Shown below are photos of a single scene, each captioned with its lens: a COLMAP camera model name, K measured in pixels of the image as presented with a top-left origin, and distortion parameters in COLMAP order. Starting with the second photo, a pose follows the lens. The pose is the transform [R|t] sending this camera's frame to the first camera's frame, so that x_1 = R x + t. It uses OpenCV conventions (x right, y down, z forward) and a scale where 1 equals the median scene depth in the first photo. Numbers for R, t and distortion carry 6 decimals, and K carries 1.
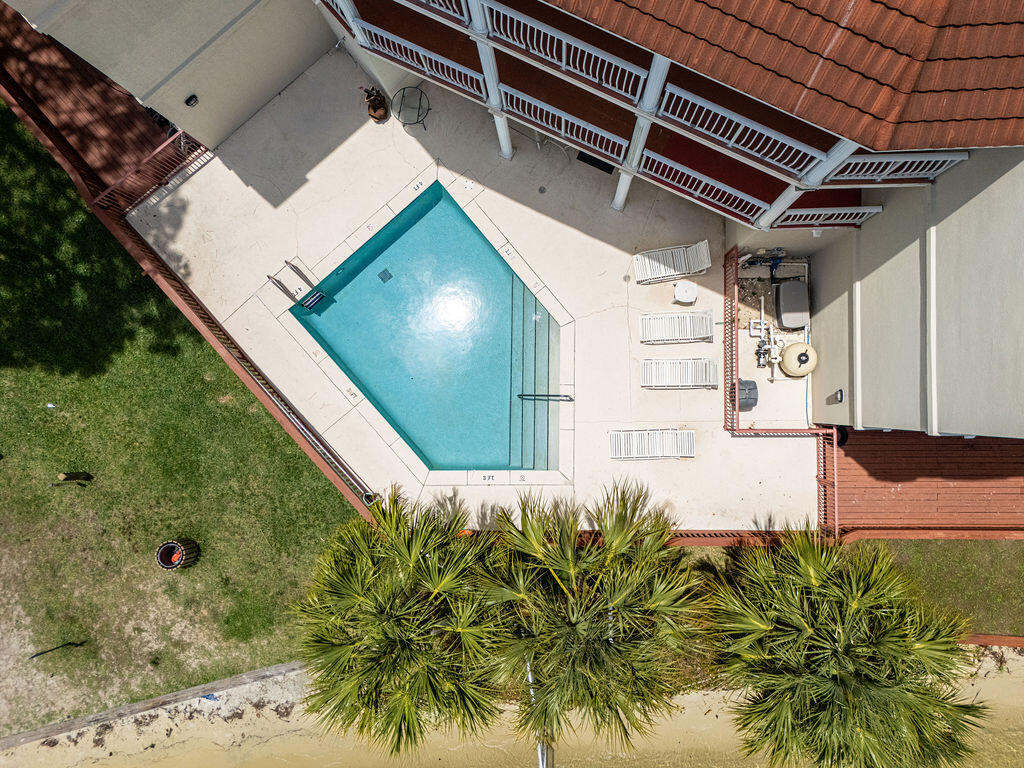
lens RADIAL K [[725.8, 0, 512.0], [0, 725.8, 384.0], [0, 0, 1]] dist [0.051191, -0.000431]
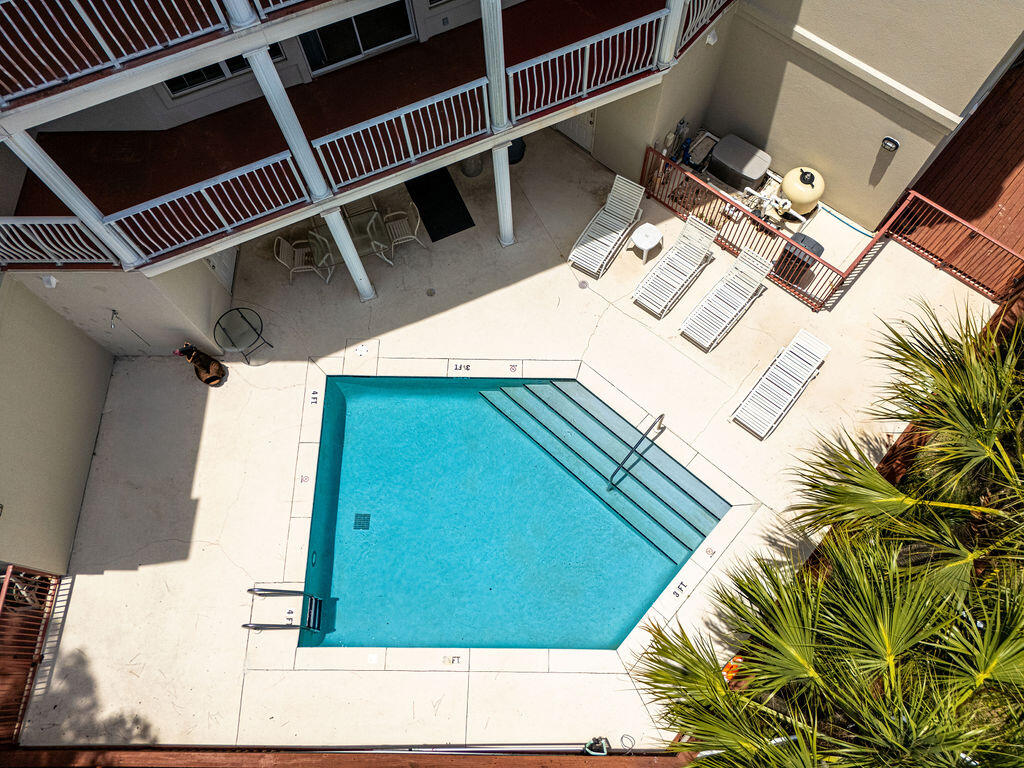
lens RADIAL K [[730.5, 0, 503.8], [0, 730.5, 382.8], [0, 0, 1]] dist [0.031199, -0.006780]
pose [[0.670835, -0.700754, 0.242743, -0.171816], [0.741464, 0.627332, -0.238089, 0.048593], [0.014561, 0.339704, 0.940420, 0.280408]]
